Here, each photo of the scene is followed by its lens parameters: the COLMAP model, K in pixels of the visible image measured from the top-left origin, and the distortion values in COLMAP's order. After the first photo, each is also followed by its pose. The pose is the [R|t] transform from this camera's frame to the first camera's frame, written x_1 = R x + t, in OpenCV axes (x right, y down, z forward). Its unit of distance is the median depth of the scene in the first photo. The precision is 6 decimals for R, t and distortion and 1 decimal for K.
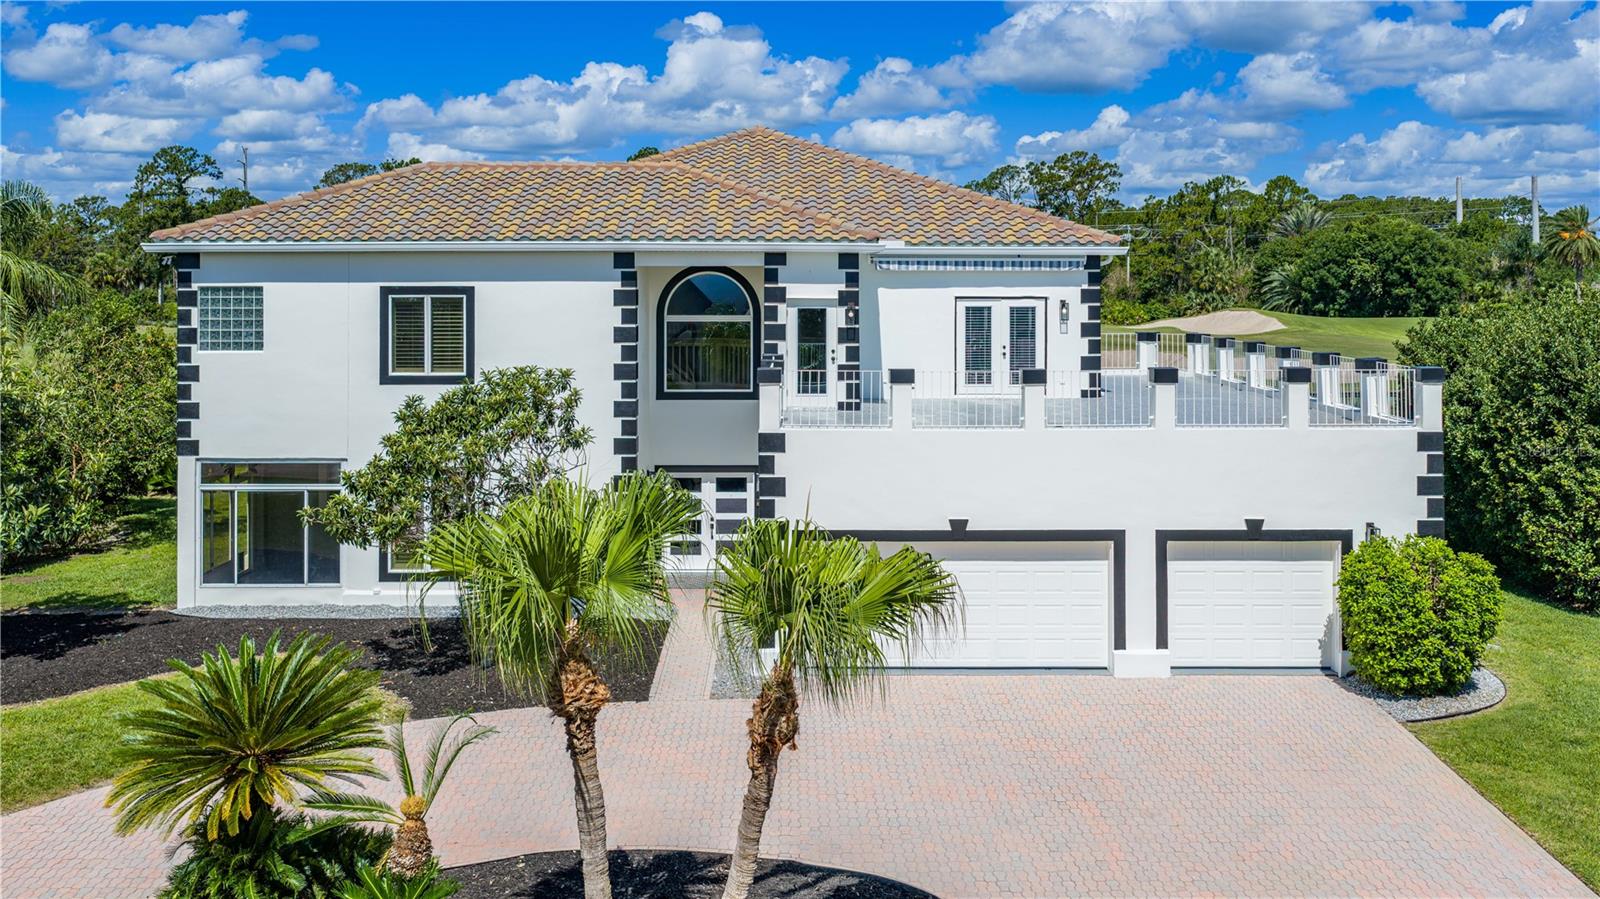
lens RADIAL K [[1350.4, 0, 794.8], [0, 1350.4, 299.1], [0, 0, 1]] dist [0.021080, -0.047347]
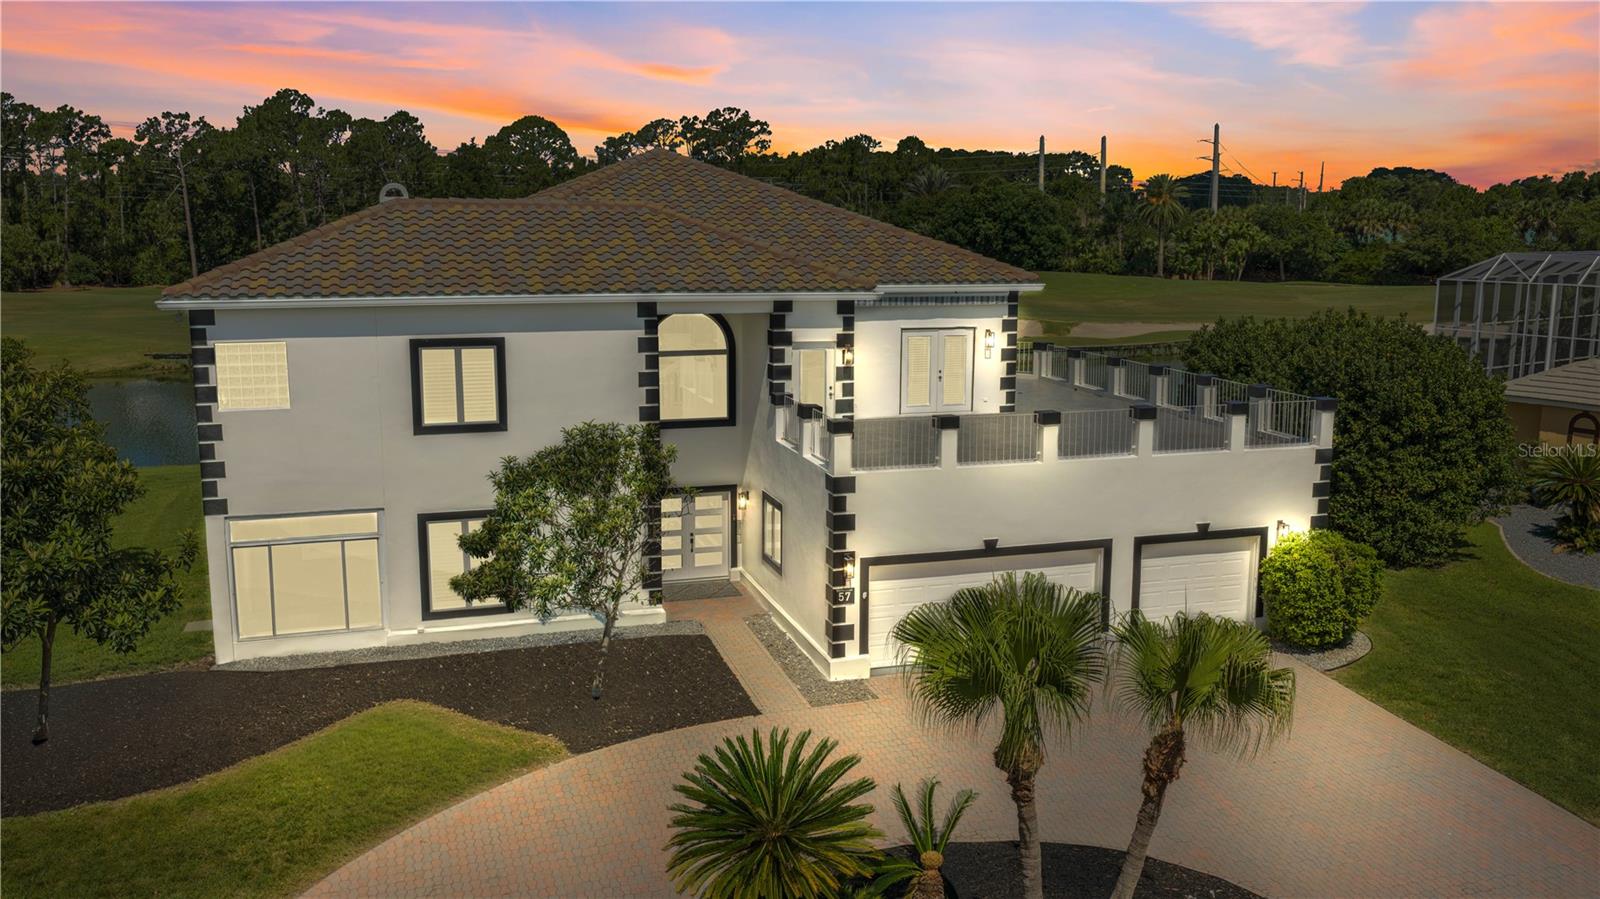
lens RADIAL K [[1350.4, 0, 812.1], [0, 1350.4, 446.4], [0, 0, 1]] dist [0.021080, -0.047347]
pose [[0.951414, -0.045575, 0.304524, -0.331383], [-0.003540, 0.987301, 0.158821, -0.091907], [-0.307895, -0.152182, 0.939170, -0.055862]]
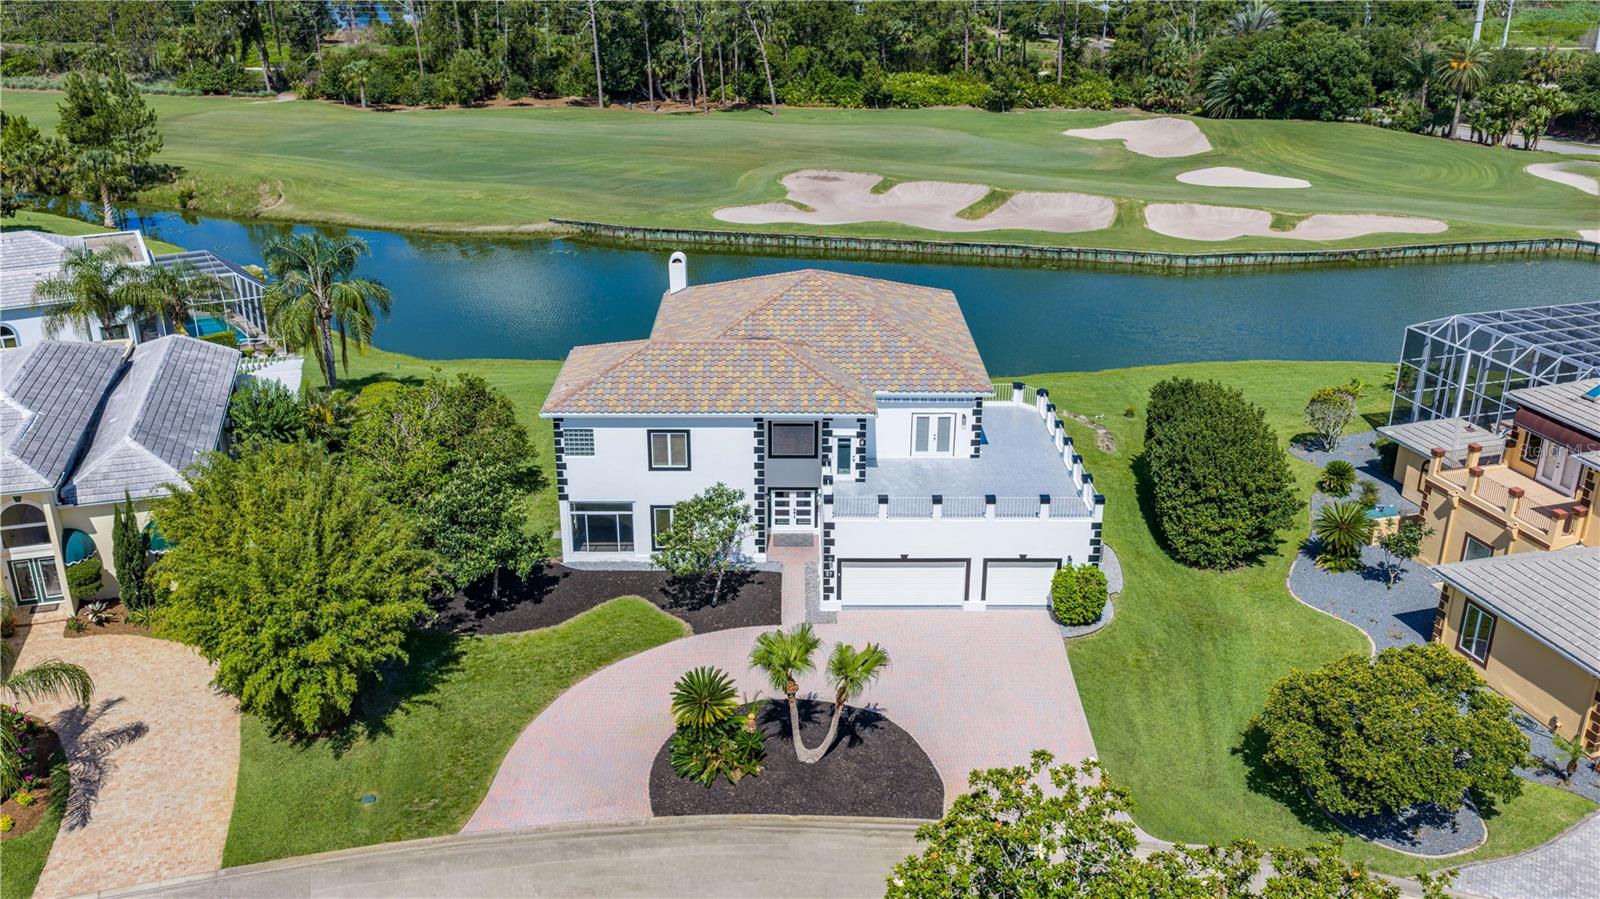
lens RADIAL K [[1350.4, 0, 801.5], [0, 1350.4, 442.2], [0, 0, 1]] dist [0.021080, -0.047347]
pose [[0.999809, 0.005455, 0.018780, -0.098158], [-0.011784, 0.934427, 0.355960, -0.768700], [-0.015607, -0.356113, 0.934312, -1.048795]]
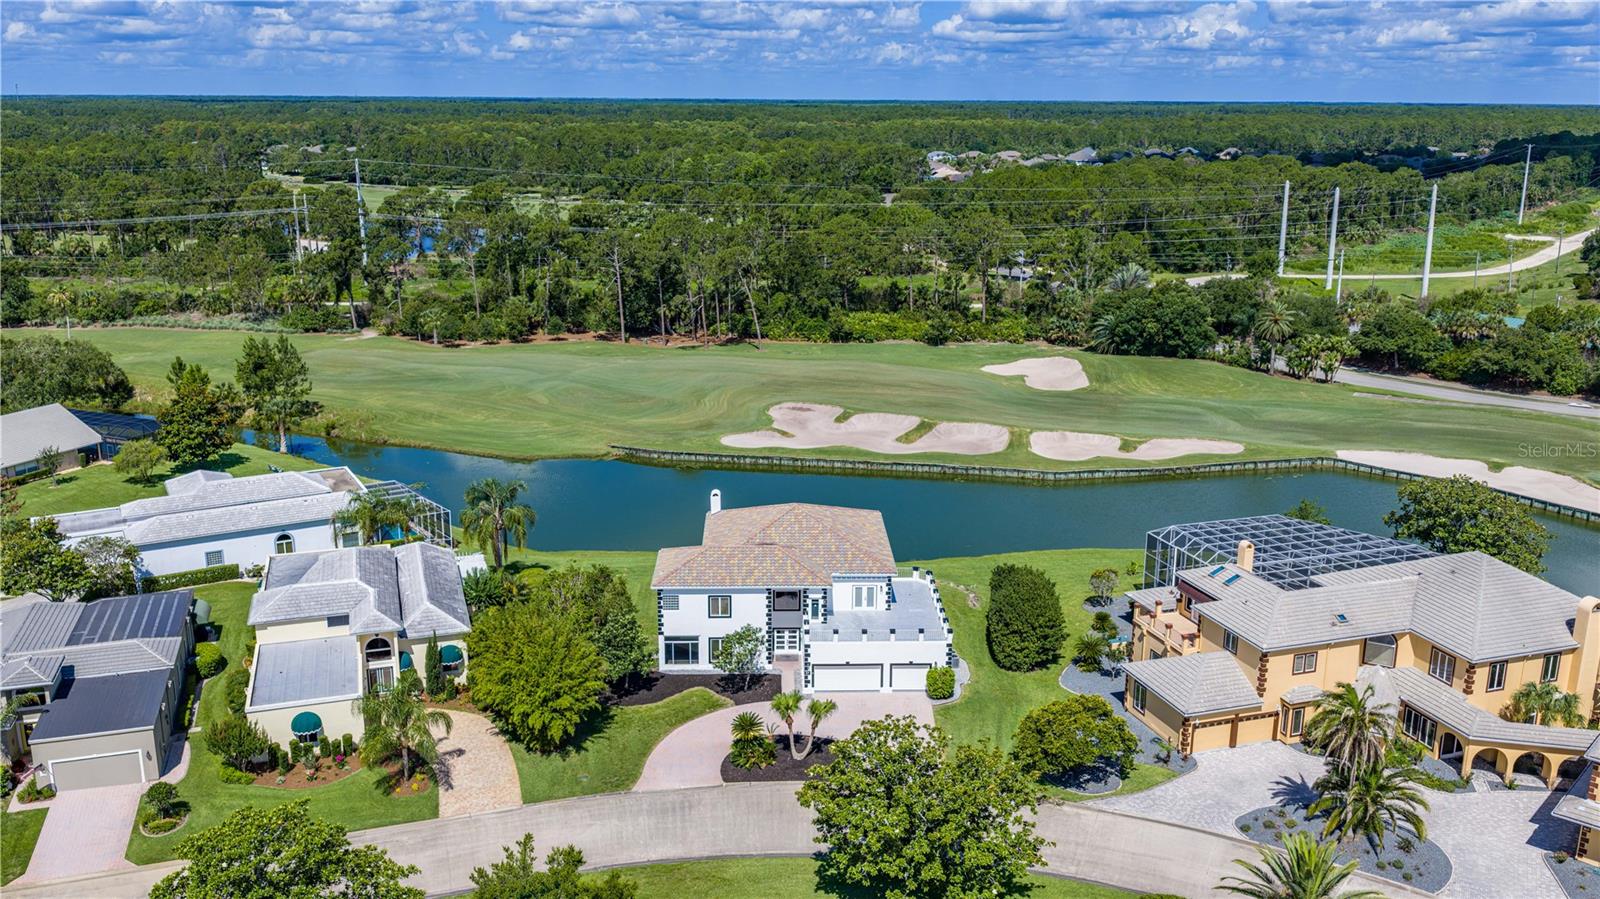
lens RADIAL K [[1350.4, 0, 798.1], [0, 1350.4, 444.6], [0, 0, 1]] dist [0.021080, -0.047347]
pose [[0.999376, 0.002908, 0.035192, -0.181737], [-0.011223, 0.971087, 0.238461, -1.406022], [-0.033481, -0.238707, 0.970514, -2.801413]]
